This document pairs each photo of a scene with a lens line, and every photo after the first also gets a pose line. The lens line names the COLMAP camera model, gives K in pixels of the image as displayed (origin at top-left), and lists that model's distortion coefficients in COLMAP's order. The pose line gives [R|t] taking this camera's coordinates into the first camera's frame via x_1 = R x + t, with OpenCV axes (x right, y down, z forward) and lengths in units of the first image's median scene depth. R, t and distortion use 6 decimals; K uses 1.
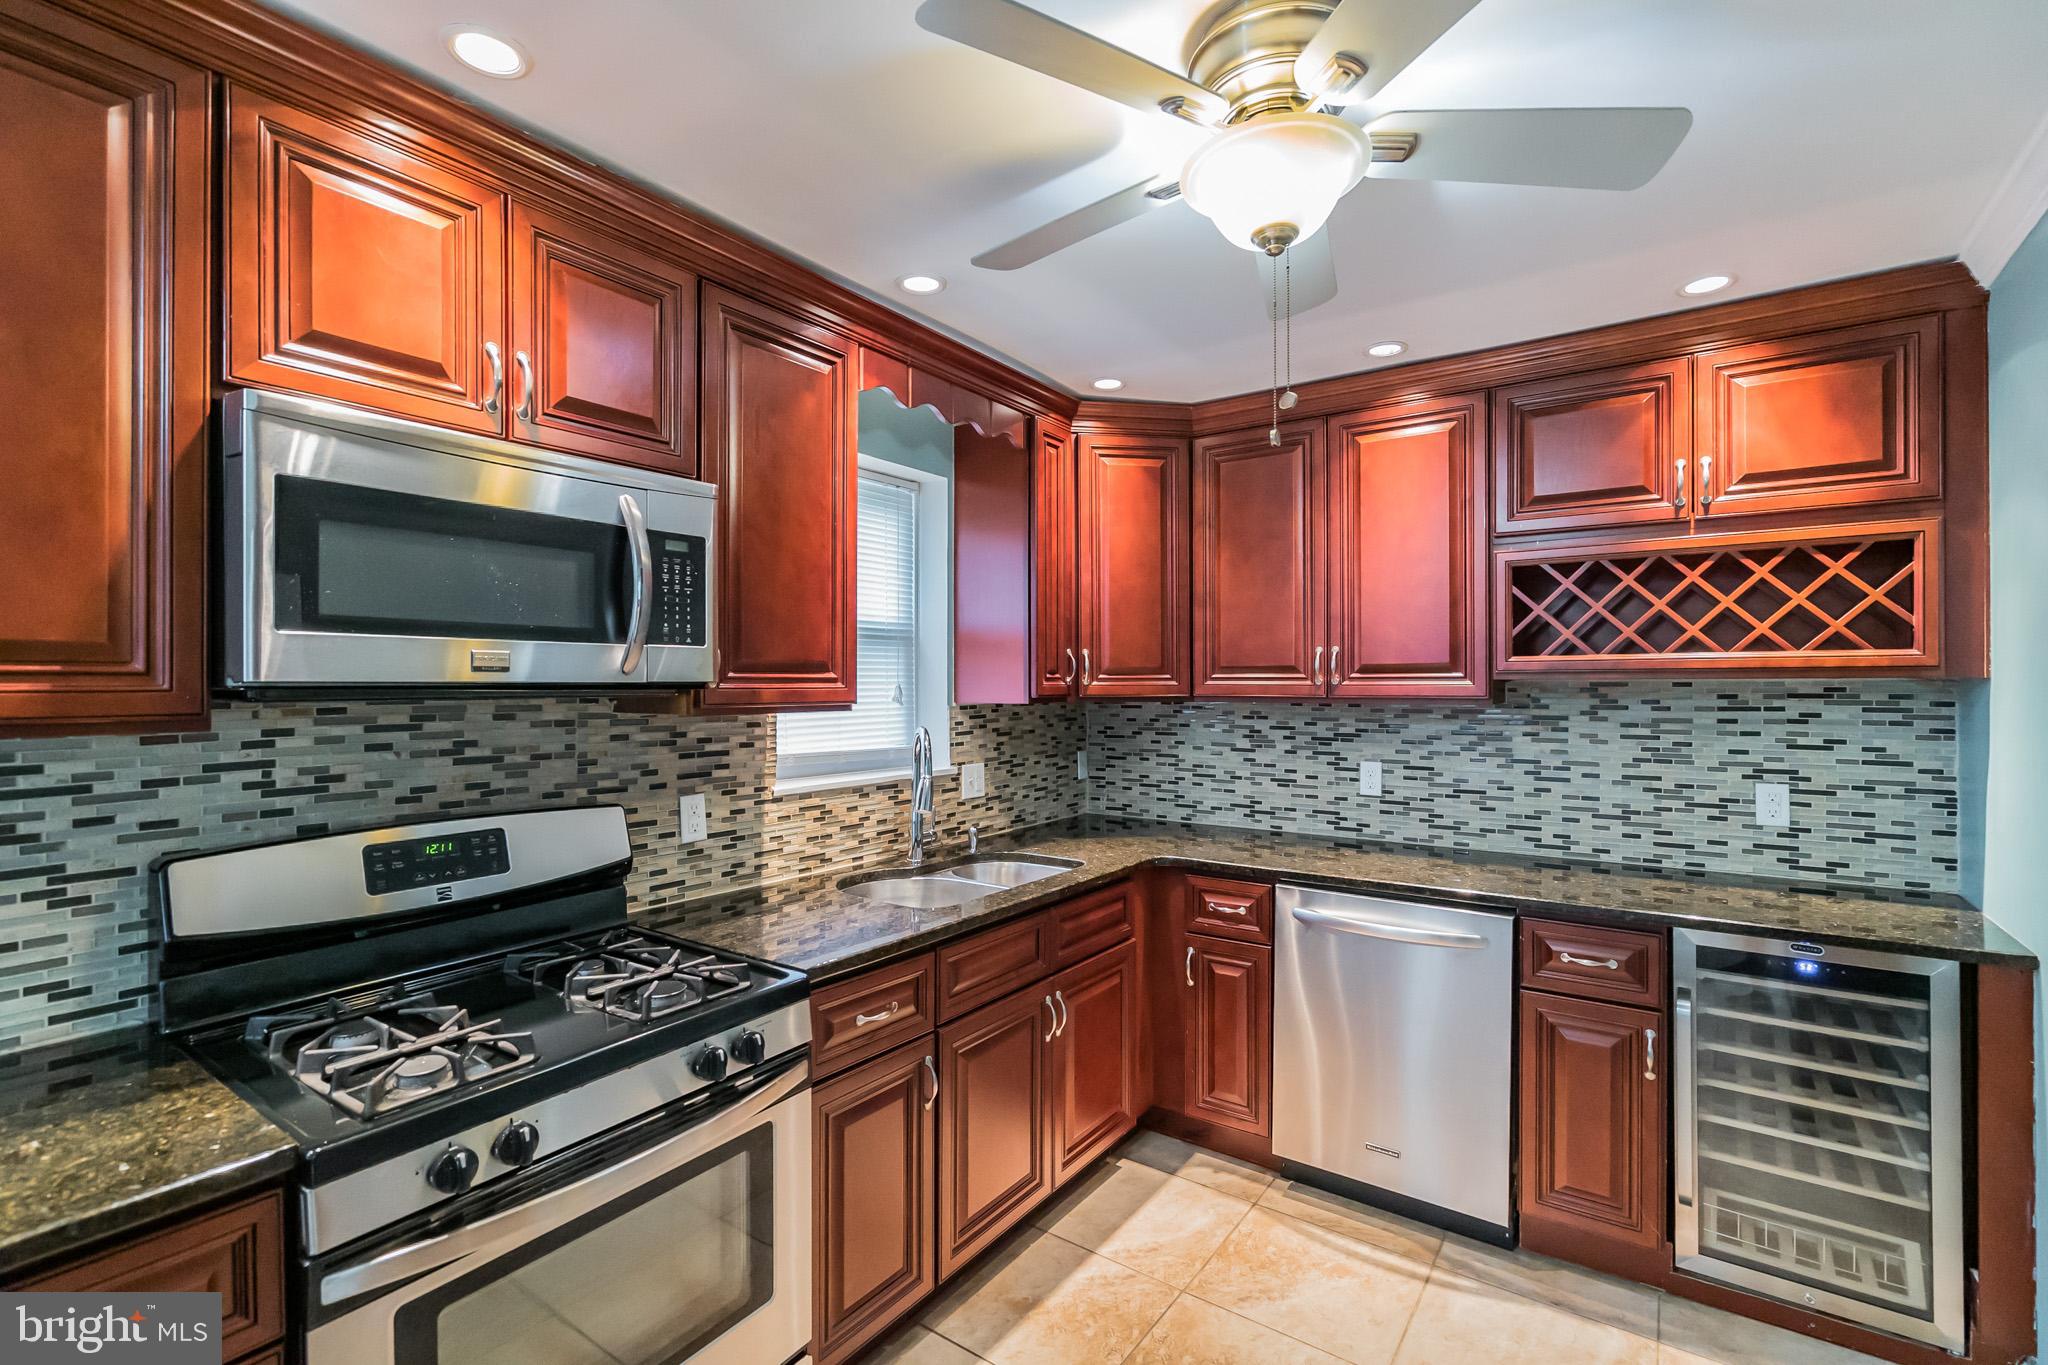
lens RADIAL K [[936.4, 0, 1007.0], [0, 936.4, 684.2], [0, 0, 1]] dist [-0.002744, 0.000893]
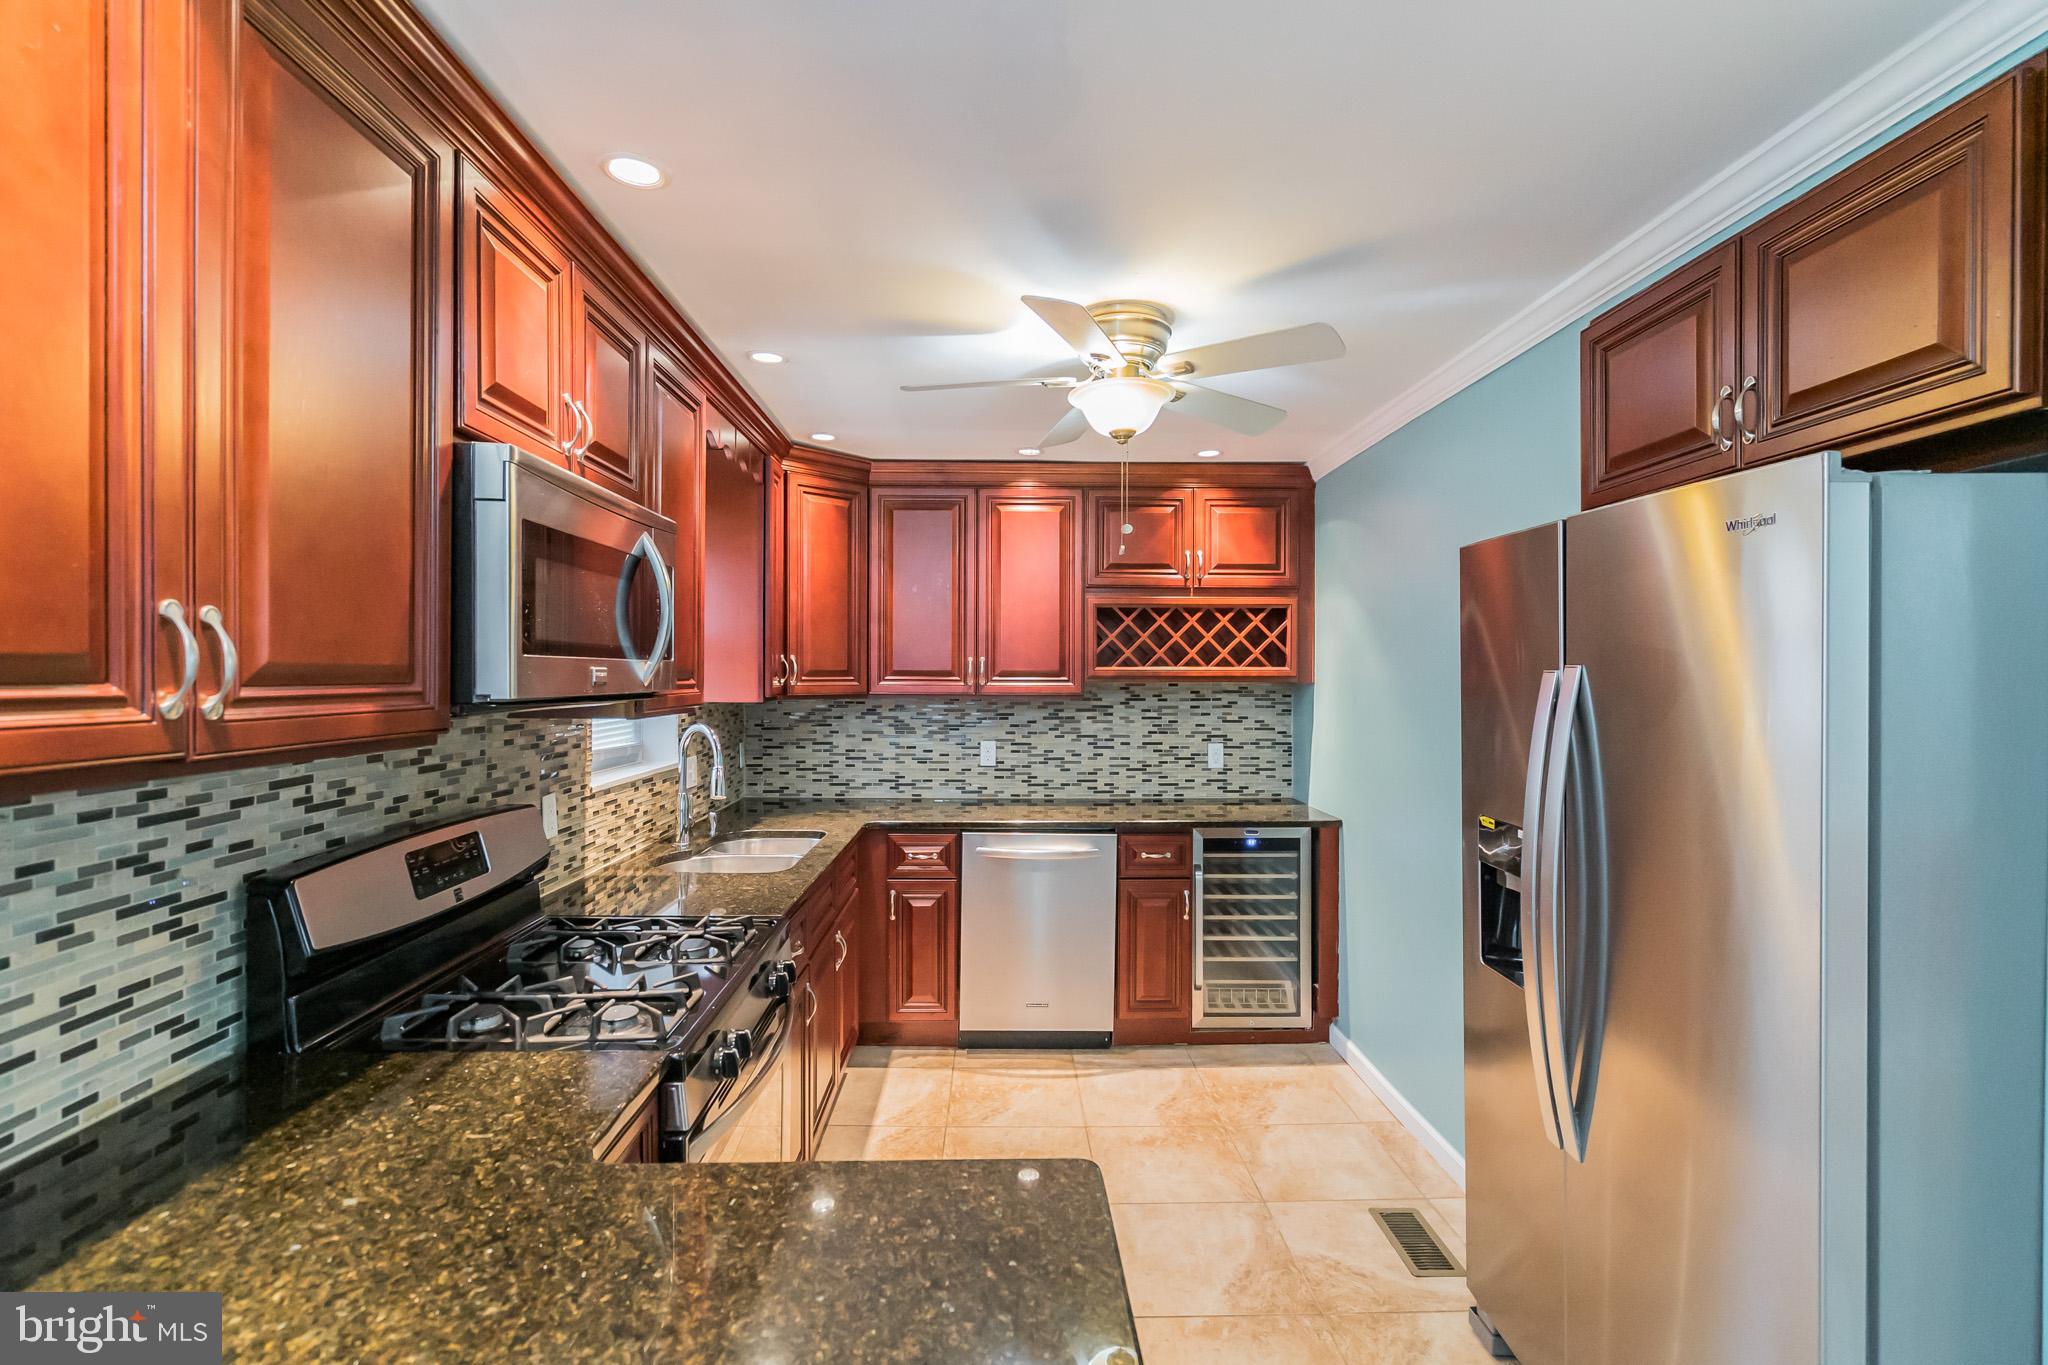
lens RADIAL K [[946.2, 0, 1024.0], [0, 946.2, 682.5], [0, 0, 1]] dist [-0.003409, 0.000394]
pose [[0.793515, -0.001660, 0.608548, -0.502657], [-0.004659, 0.999950, 0.008802, -0.017825], [-0.608532, -0.009820, 0.793468, -0.152157]]
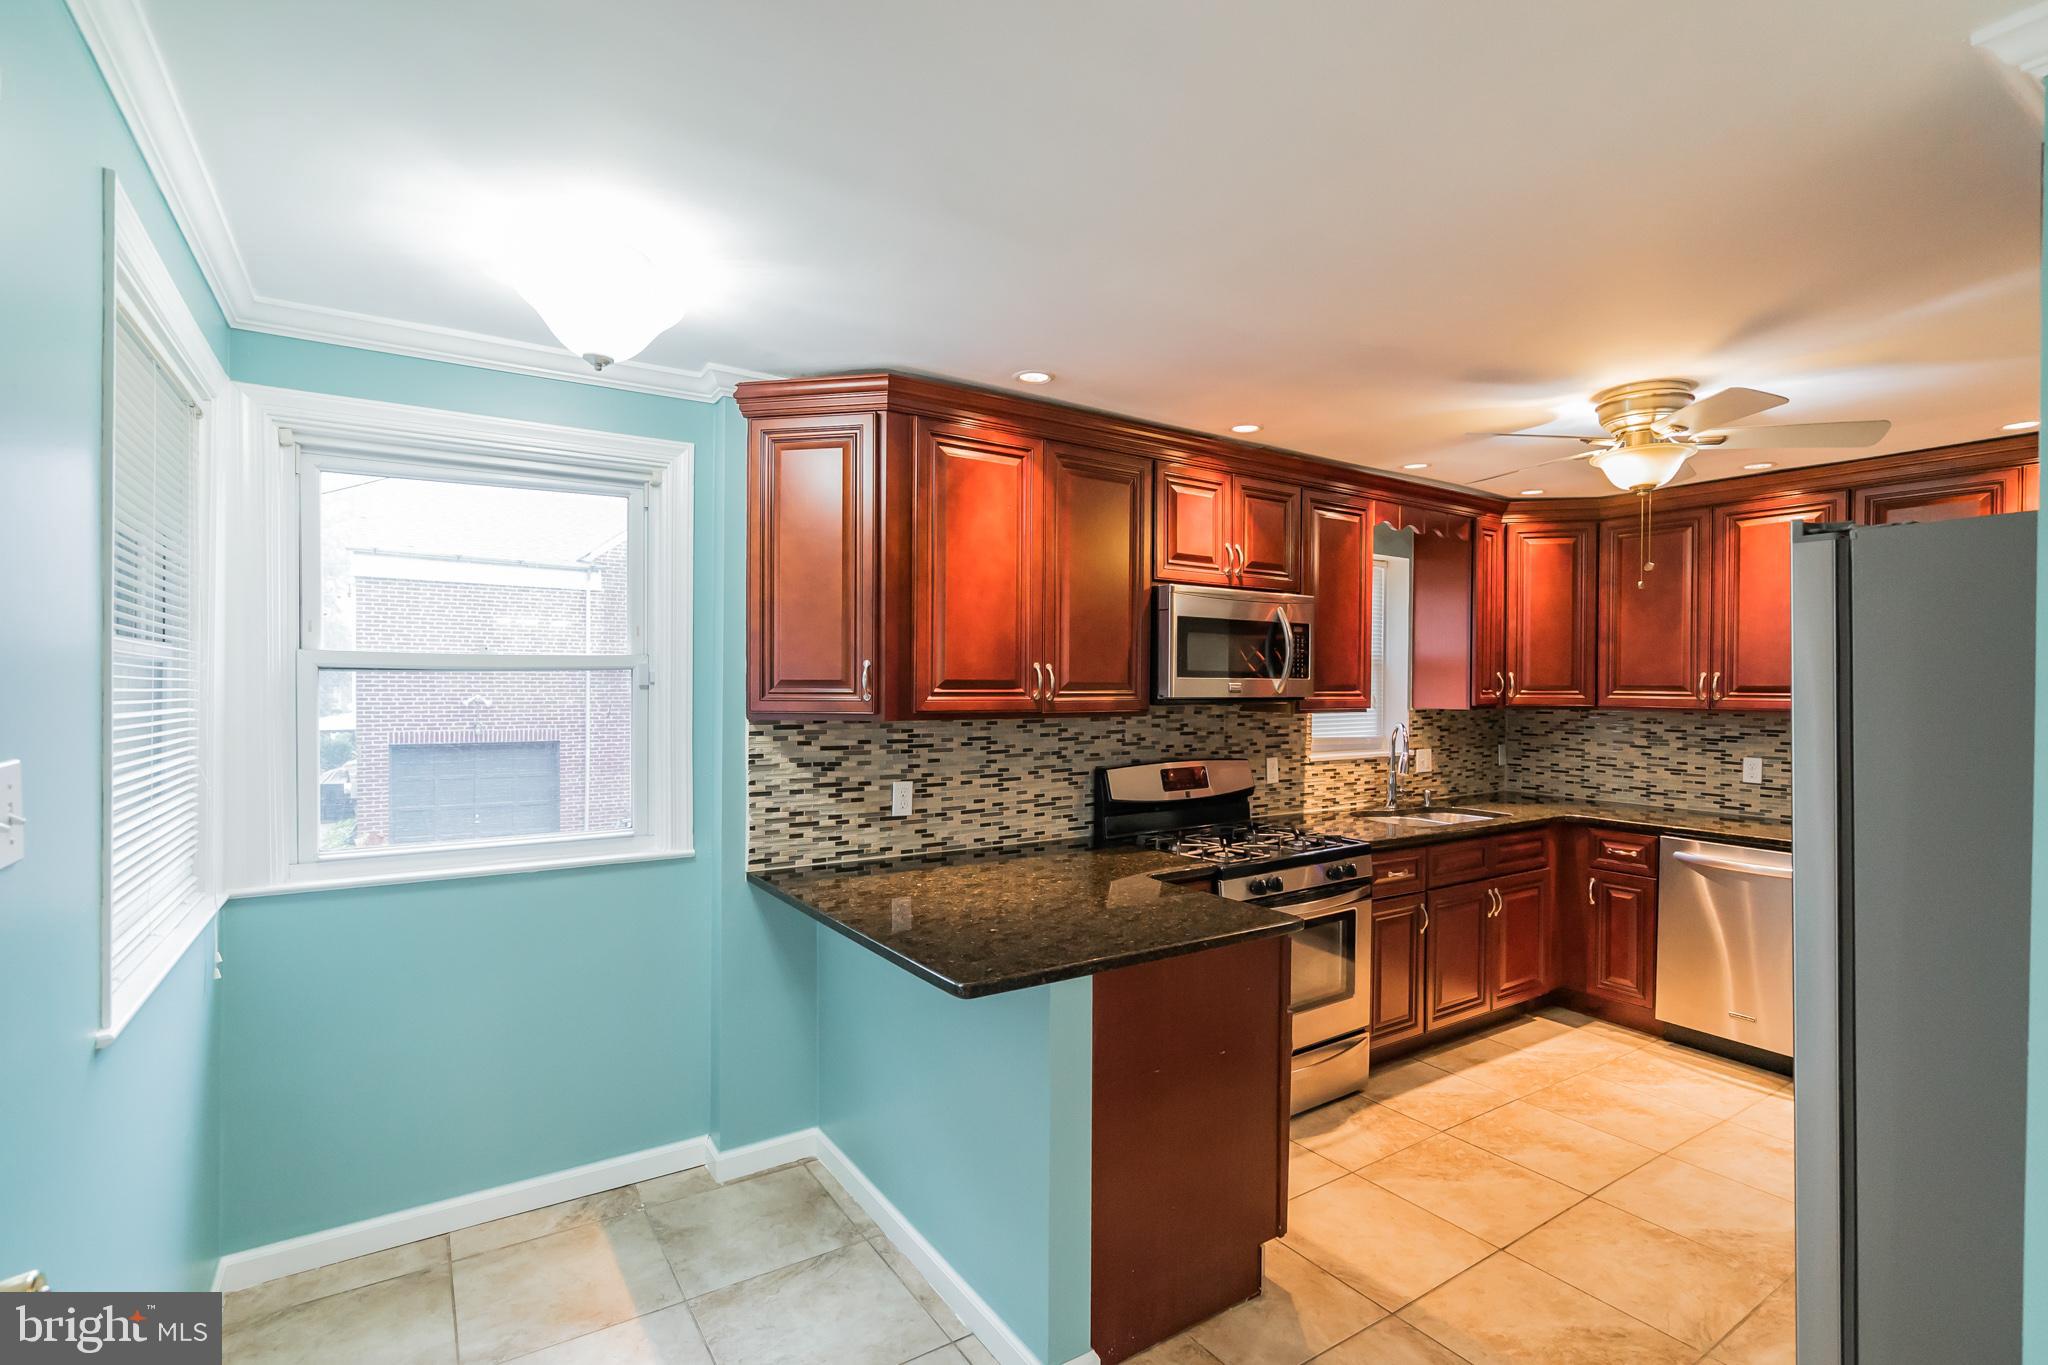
lens RADIAL K [[937.3, 0, 999.1], [0, 937.3, 692.0], [0, 0, 1]] dist [0.001622, 0.001051]
pose [[0.929802, 0.010671, -0.367905, -0.145421], [-0.007252, 0.999917, 0.010675, -0.021036], [0.367988, -0.007257, 0.929802, -0.784774]]
